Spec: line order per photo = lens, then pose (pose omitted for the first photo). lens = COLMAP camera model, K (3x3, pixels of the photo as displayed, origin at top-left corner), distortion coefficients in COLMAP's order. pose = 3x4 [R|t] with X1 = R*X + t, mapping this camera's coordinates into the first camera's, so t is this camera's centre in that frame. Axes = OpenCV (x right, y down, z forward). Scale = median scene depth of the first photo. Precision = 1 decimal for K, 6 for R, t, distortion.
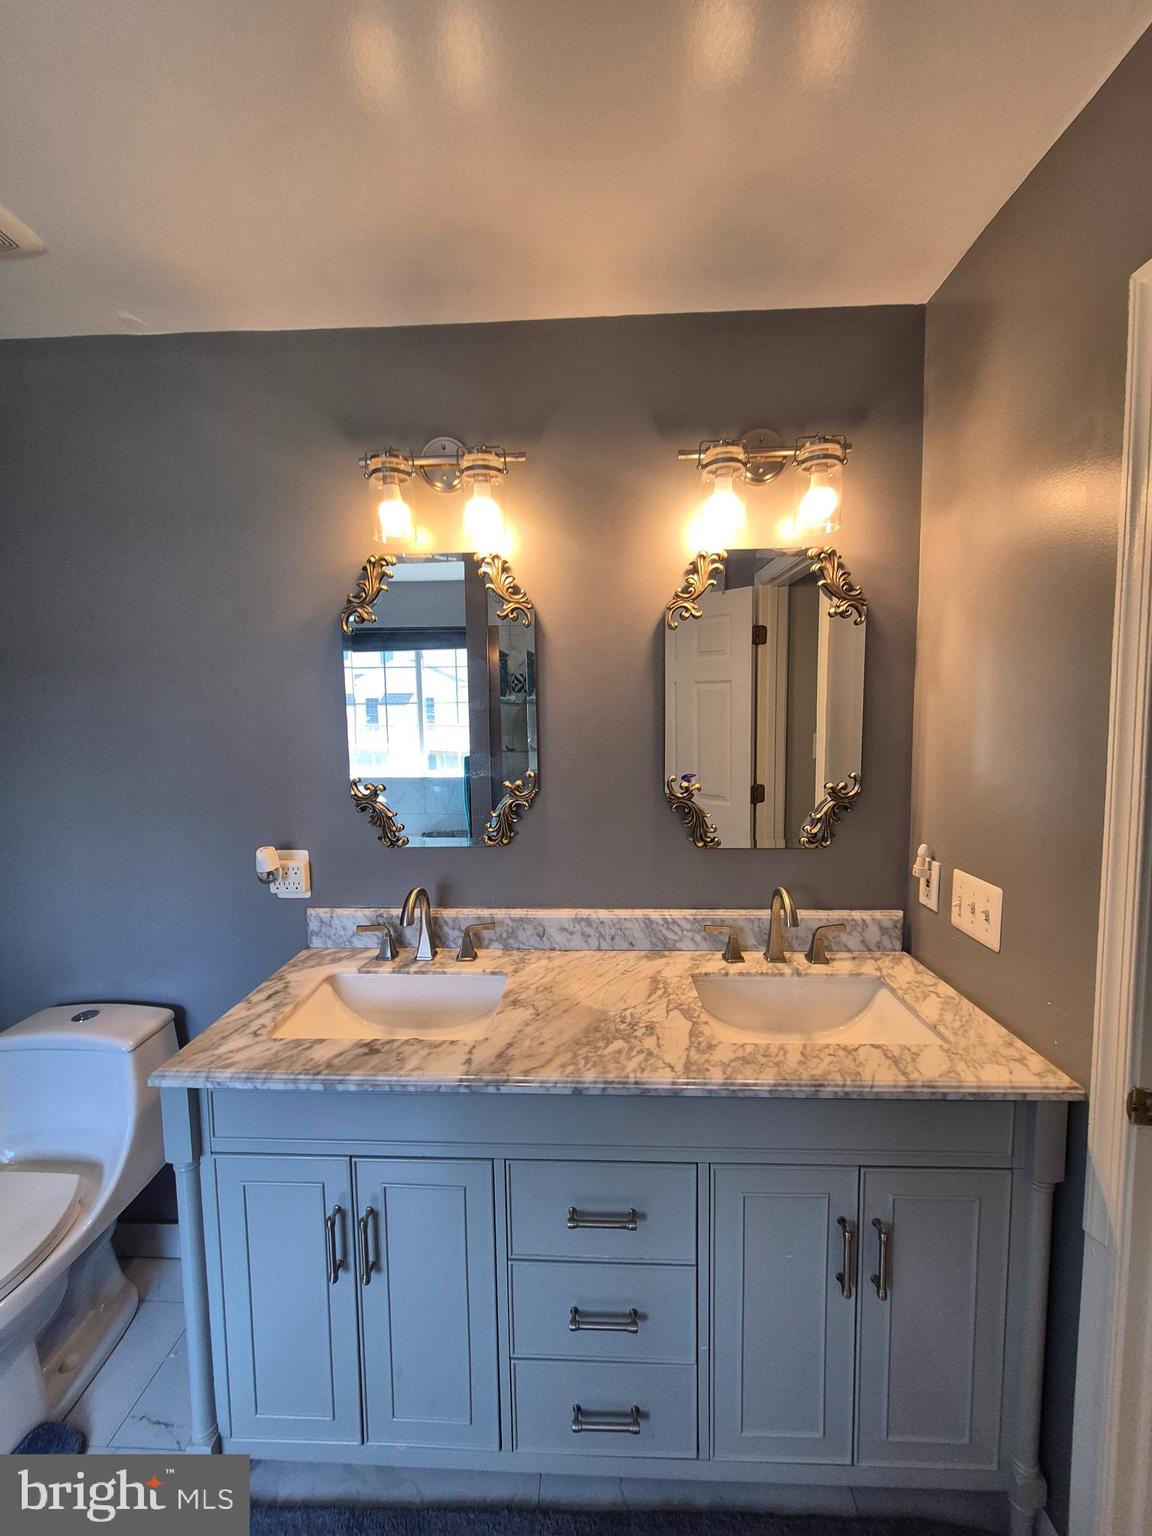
lens RADIAL K [[600.4, 0, 573.2], [0, 600.4, 758.3], [0, 0, 1]] dist [-0.001466, -0.000768]
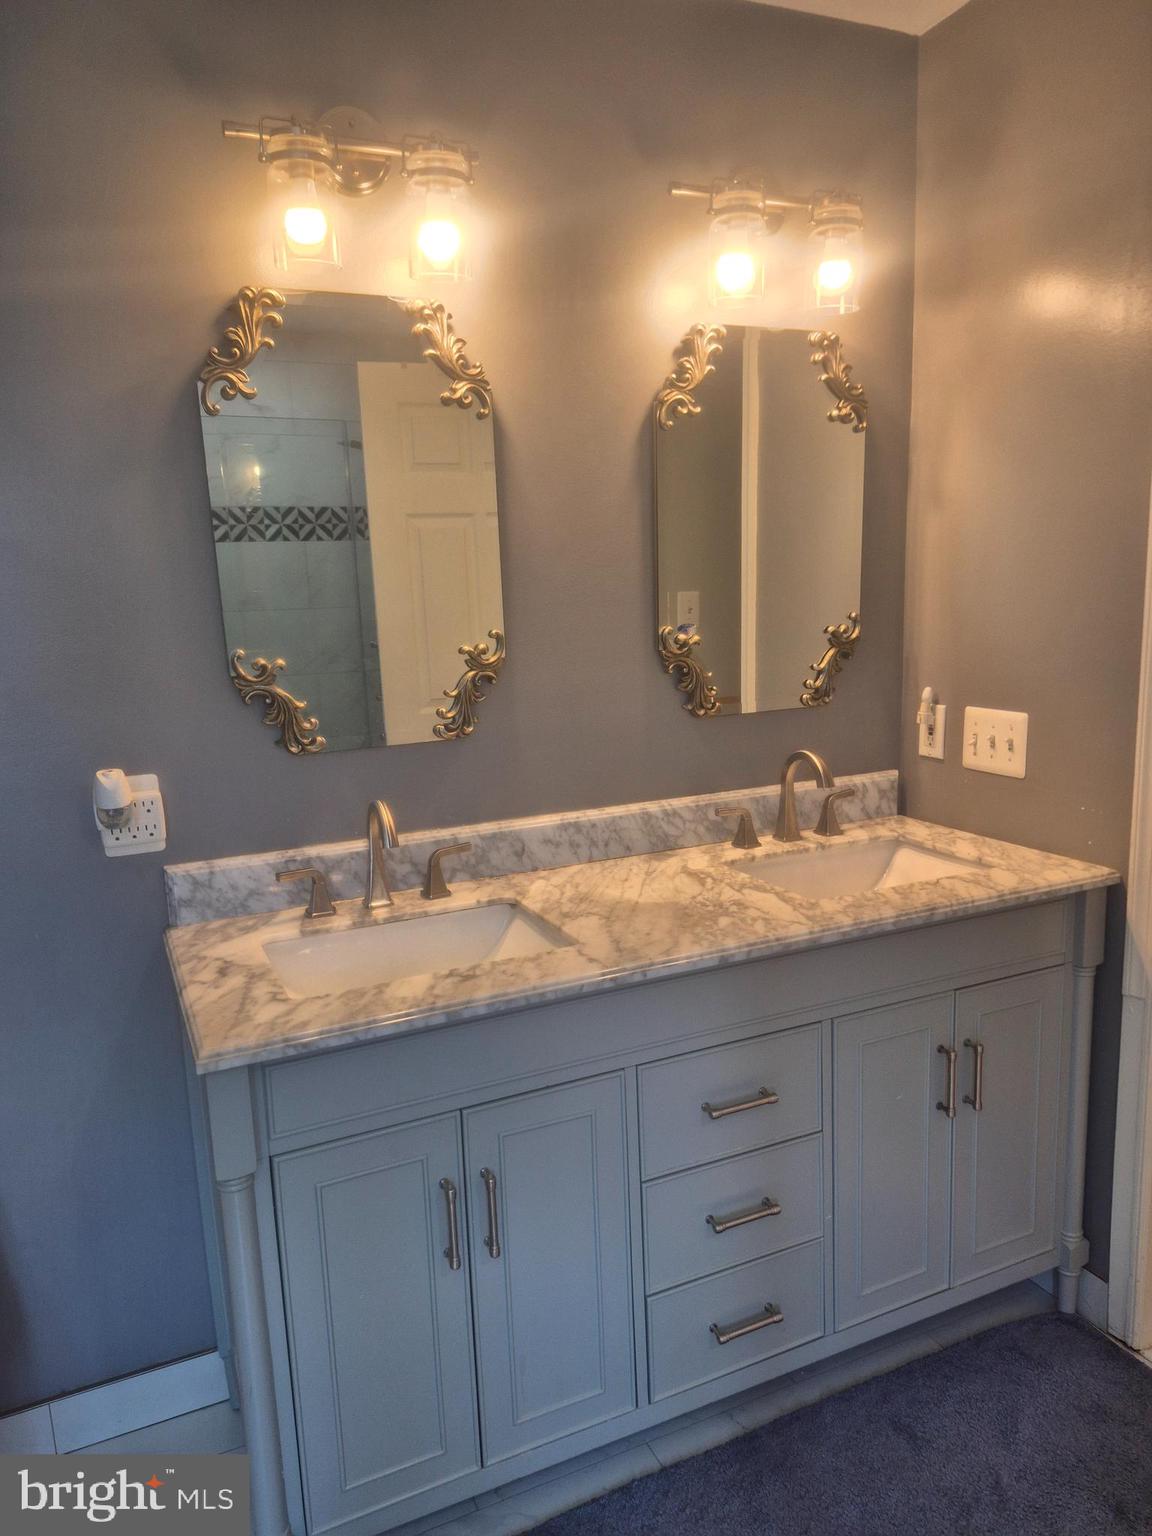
lens RADIAL K [[1059.4, 0, 577.0], [0, 1059.4, 791.9], [0, 0, 1]] dist [0.121381, -0.195541]
pose [[0.891780, -0.109331, 0.439061, -0.593015], [0.063027, 0.990923, 0.118736, 0.073172], [-0.448057, -0.078214, 0.890577, -0.202729]]
